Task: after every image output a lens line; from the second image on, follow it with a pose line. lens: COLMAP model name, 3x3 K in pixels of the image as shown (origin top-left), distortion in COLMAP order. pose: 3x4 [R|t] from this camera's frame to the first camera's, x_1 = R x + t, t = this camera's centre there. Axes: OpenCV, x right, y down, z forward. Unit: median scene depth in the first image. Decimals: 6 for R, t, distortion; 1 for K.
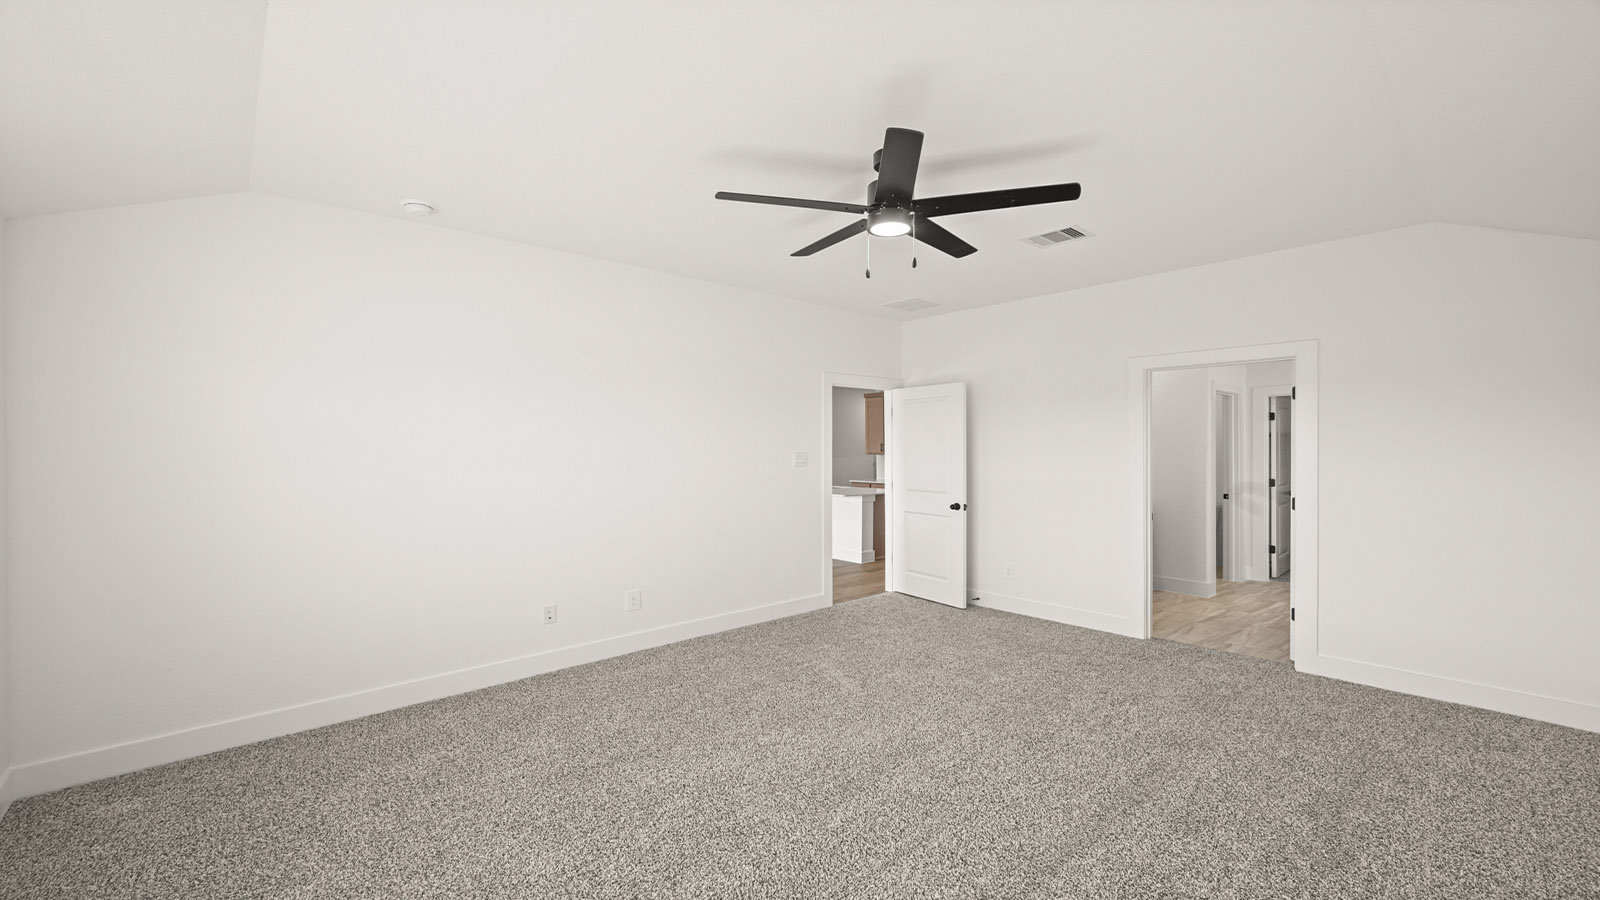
lens RADIAL K [[642.8, 0, 797.7], [0, 642.8, 443.8], [0, 0, 1]] dist [0.000330, 0.000003]
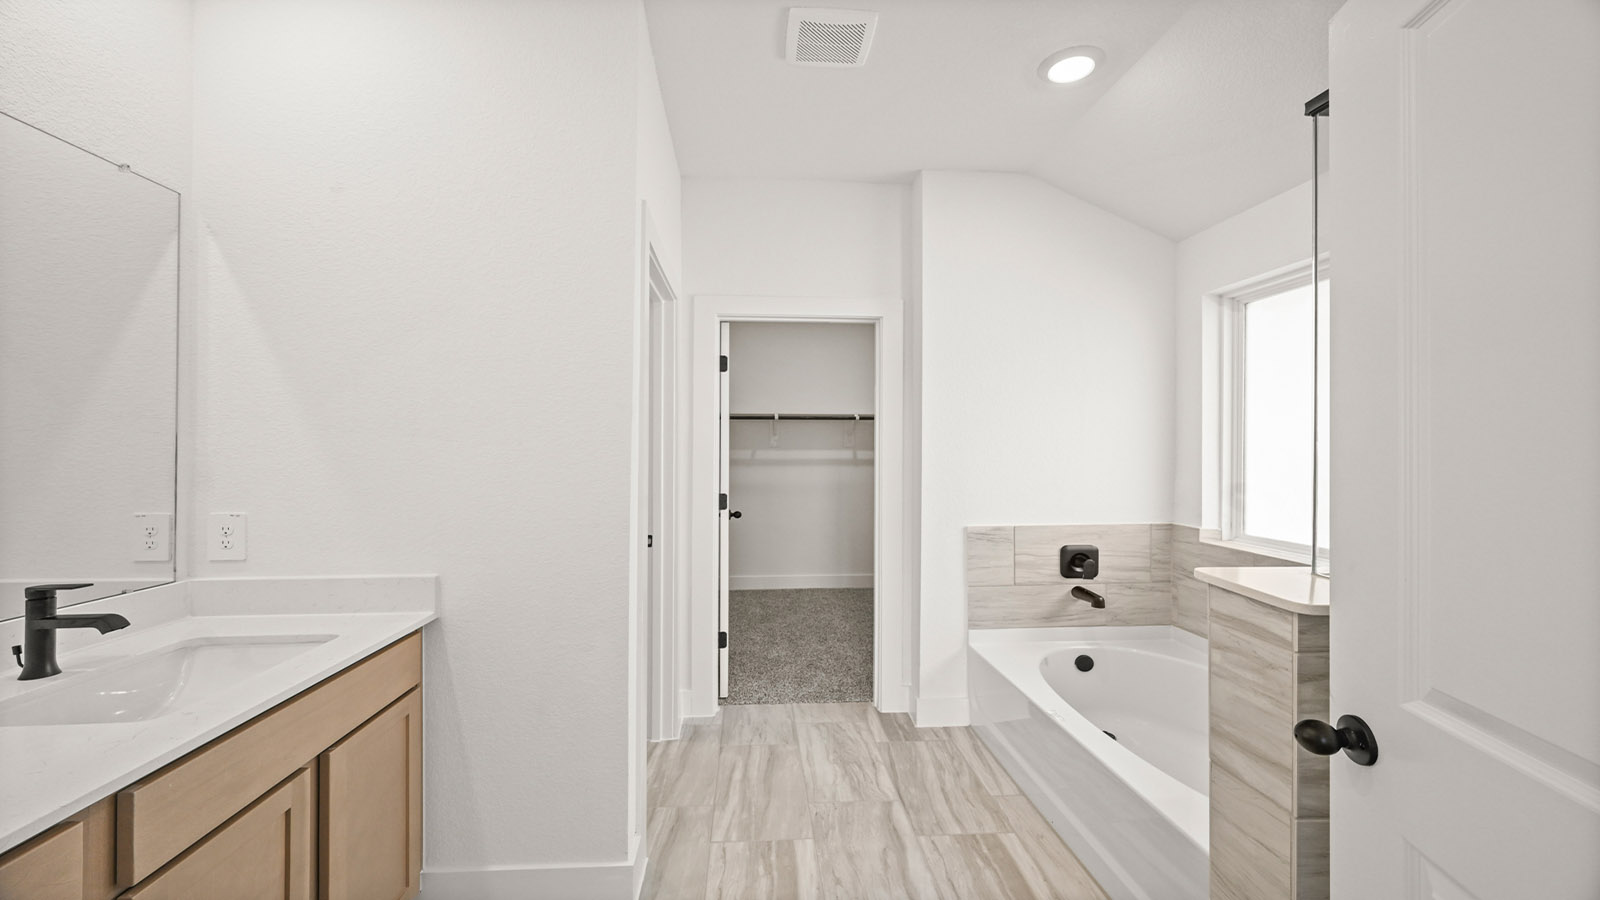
lens RADIAL K [[637.7, 0, 800.0], [0, 637.7, 450.0], [0, 0, 1]] dist [-0.001043, -0.000223]
pose [[0.616605, -0.001274, 0.787272, 0.398086], [-0.004005, 0.999981, 0.004755, 0.019466], [-0.787263, -0.006085, 0.616588, 0.661098]]
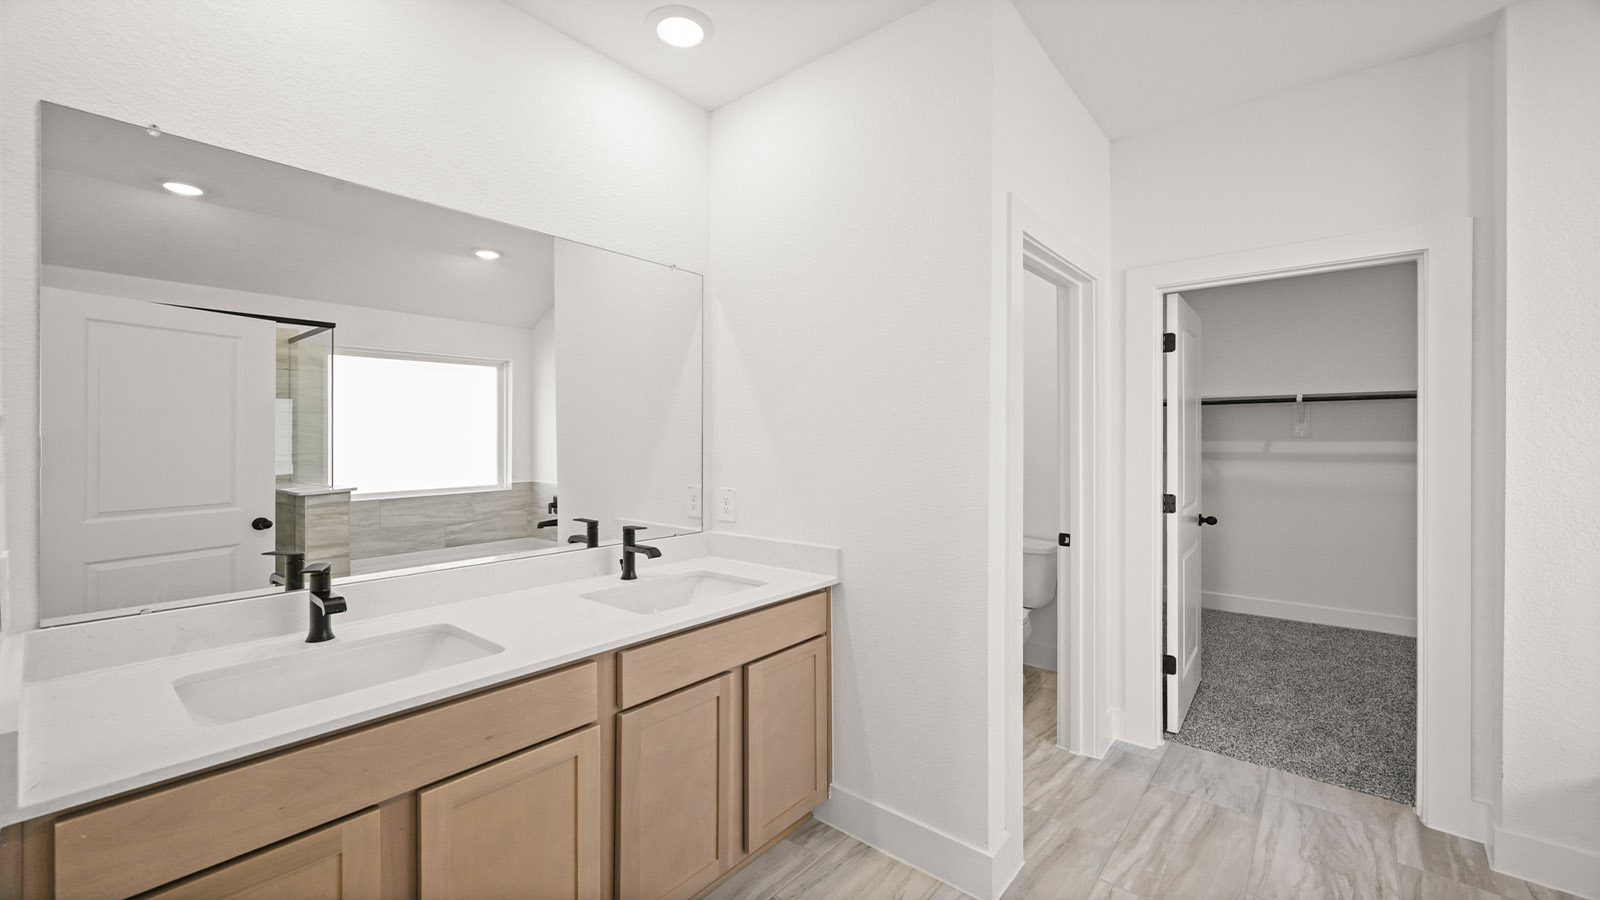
lens RADIAL K [[642.8, 0, 797.7], [0, 642.8, 443.8], [0, 0, 1]] dist [0.000330, 0.000003]
pose [[0.992032, -0.005360, 0.125873, 0.450139], [0.003928, 0.999925, 0.011626, 0.016472], [-0.125926, -0.011039, 0.991978, 0.622037]]
